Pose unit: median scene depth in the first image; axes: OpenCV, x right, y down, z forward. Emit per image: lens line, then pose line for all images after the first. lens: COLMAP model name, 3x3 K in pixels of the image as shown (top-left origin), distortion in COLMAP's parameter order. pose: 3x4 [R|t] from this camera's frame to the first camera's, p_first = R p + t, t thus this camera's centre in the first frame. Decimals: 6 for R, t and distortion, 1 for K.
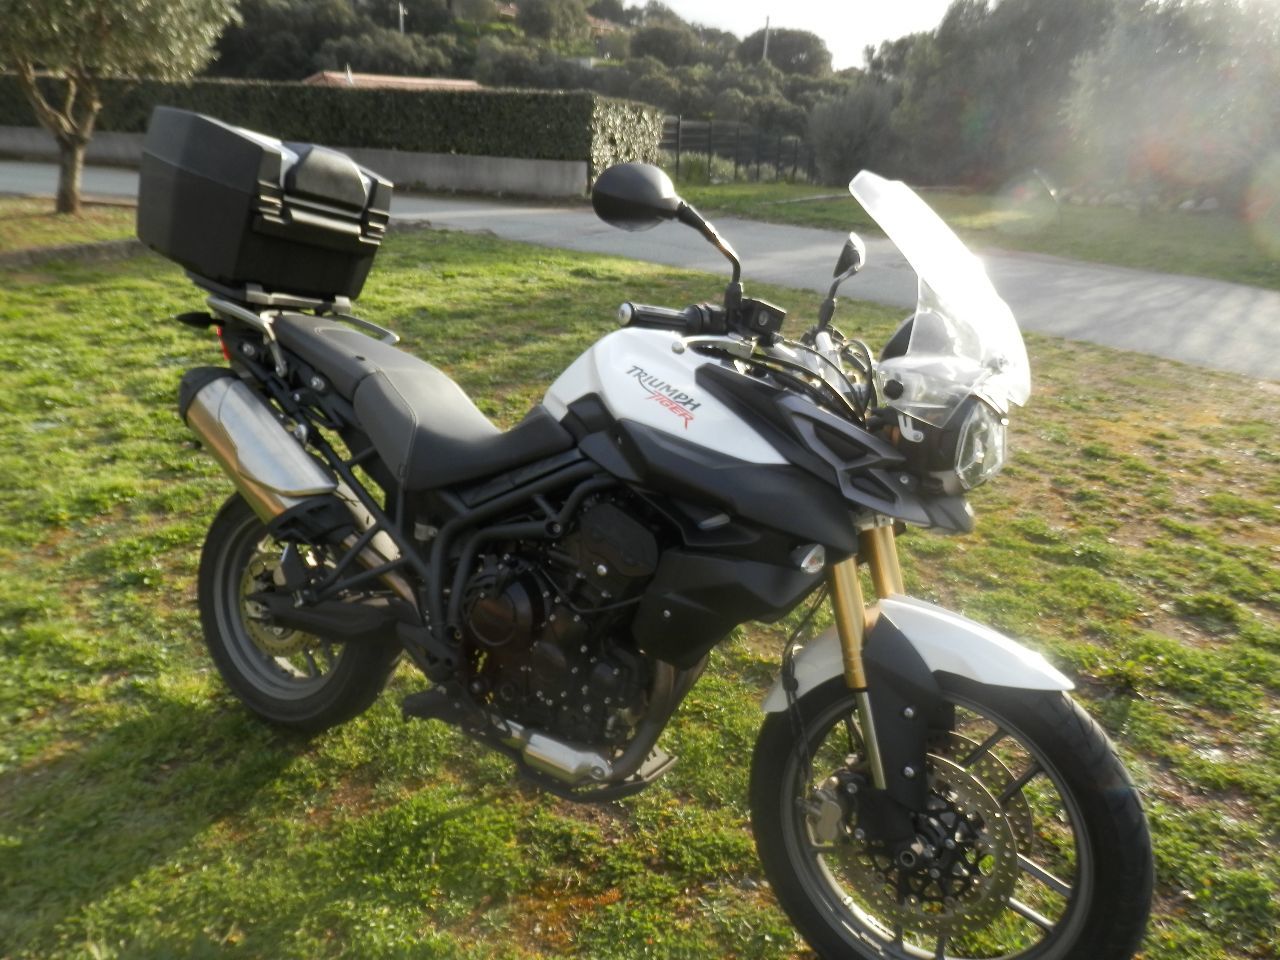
lens RADIAL K [[948.1, 0, 647.4], [0, 948.1, 482.8], [0, 0, 1]] dist [0.003509, 0.001191]
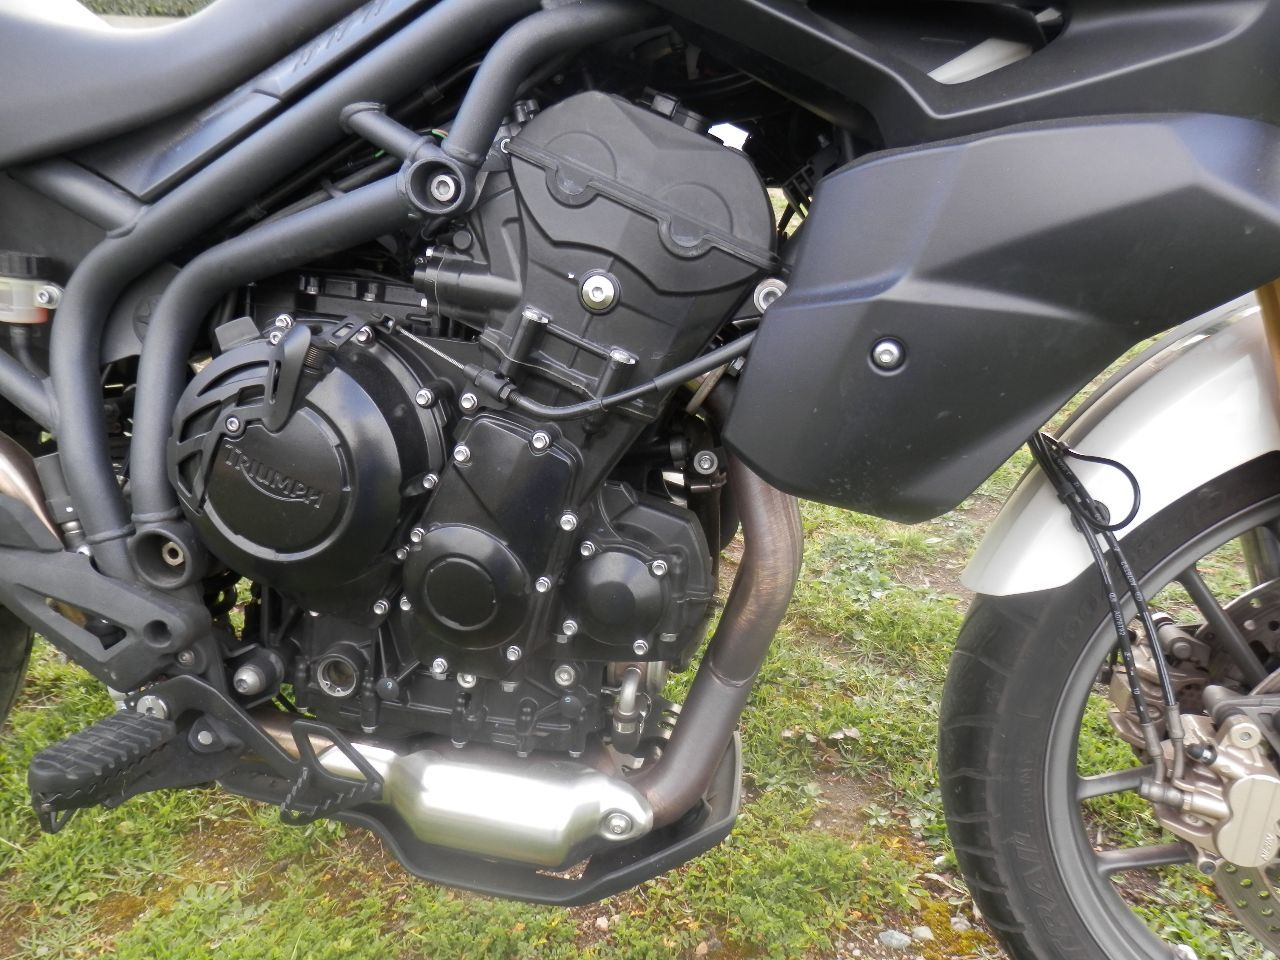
lens RADIAL K [[948.1, 0, 647.4], [0, 948.1, 482.8], [0, 0, 1]] dist [0.003509, 0.001191]
pose [[0.941809, -0.149509, 0.301070, -0.119513], [0.119299, 0.986006, 0.116449, 0.100519], [-0.314267, -0.073756, 0.946465, 0.534344]]
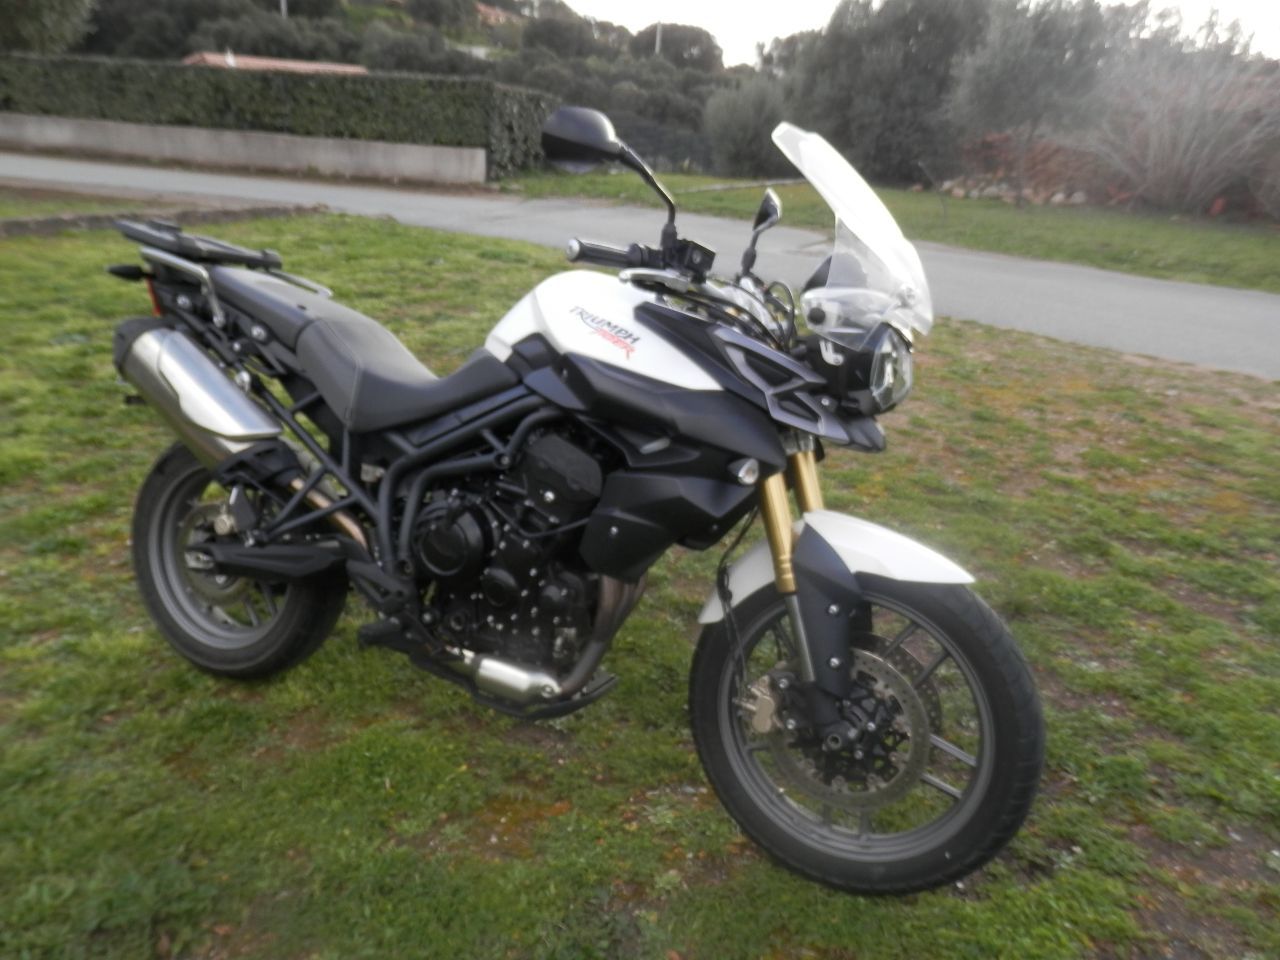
lens RADIAL K [[948.1, 0, 647.4], [0, 948.1, 482.8], [0, 0, 1]] dist [0.003509, 0.001191]
pose [[0.994364, -0.022020, 0.103711, -0.039363], [0.021391, 0.999745, 0.007177, 0.057474], [-0.103843, -0.004918, 0.994582, -0.061176]]
